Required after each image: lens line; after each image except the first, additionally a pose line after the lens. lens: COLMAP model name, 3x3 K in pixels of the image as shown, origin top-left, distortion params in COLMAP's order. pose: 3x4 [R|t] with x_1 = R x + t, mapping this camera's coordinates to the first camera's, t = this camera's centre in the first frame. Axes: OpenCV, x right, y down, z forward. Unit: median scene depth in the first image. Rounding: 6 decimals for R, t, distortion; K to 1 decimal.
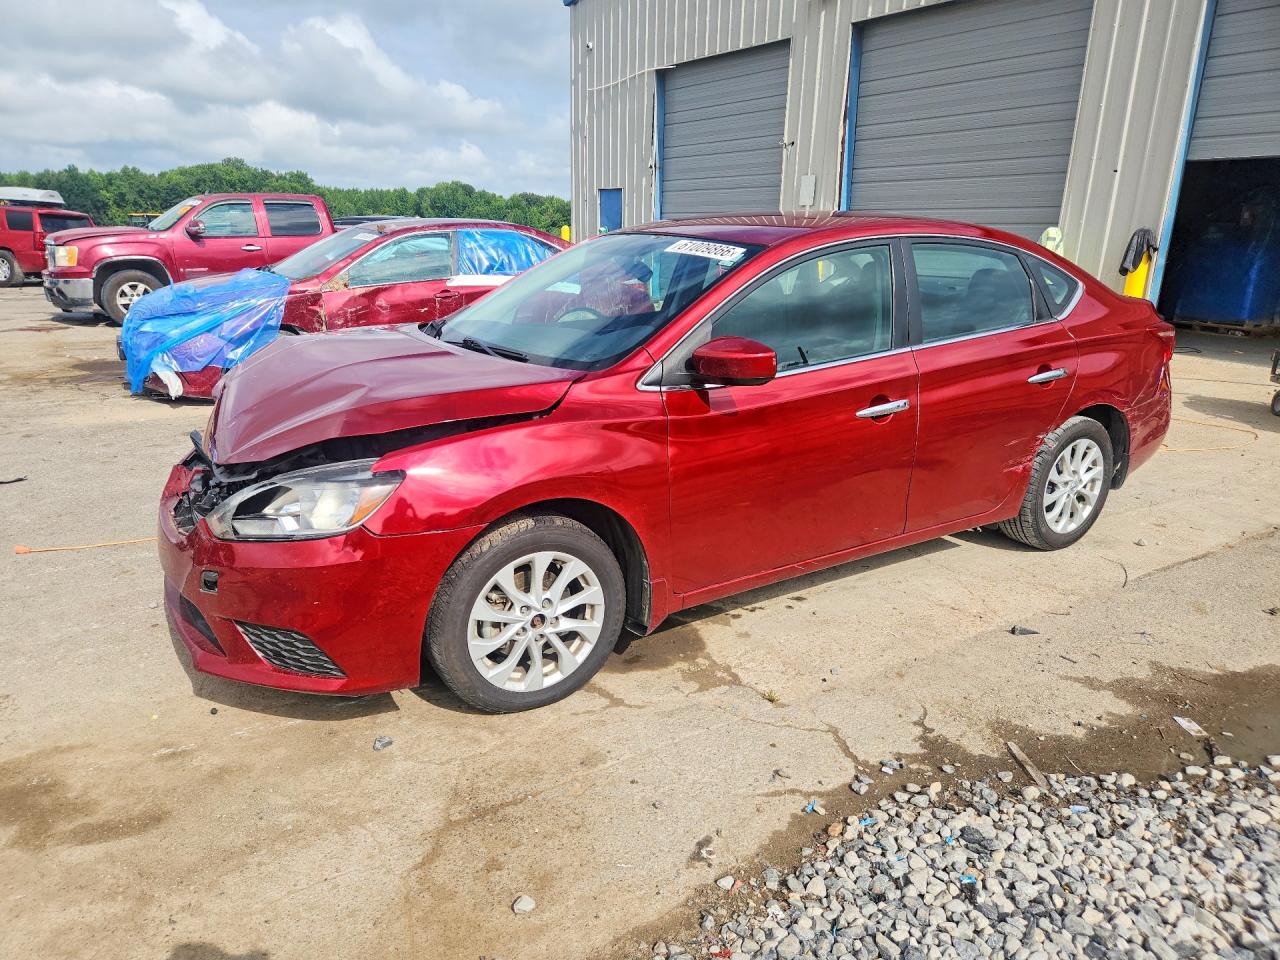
lens RADIAL K [[860.1, 0, 636.7], [0, 860.1, 459.1], [0, 0, 1]] dist [0.070126, -0.059136]
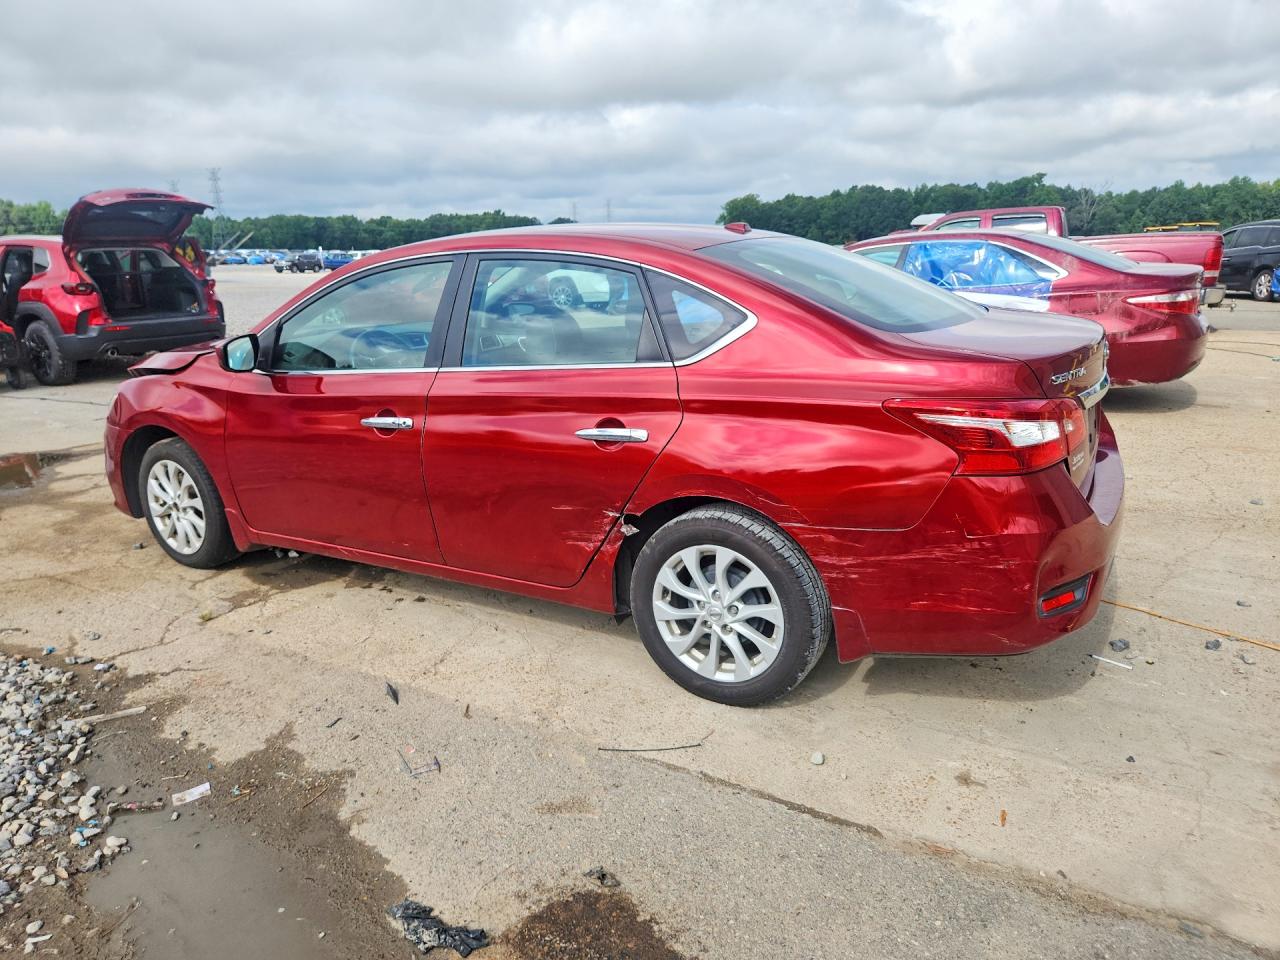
lens RADIAL K [[860.1, 0, 636.7], [0, 860.1, 459.1], [0, 0, 1]] dist [0.070126, -0.059136]
pose [[0.466799, 0.191097, -0.863470, 1.389057], [-0.204027, 0.973306, 0.105107, -0.194590], [0.860507, 0.127108, 0.493327, 0.809942]]
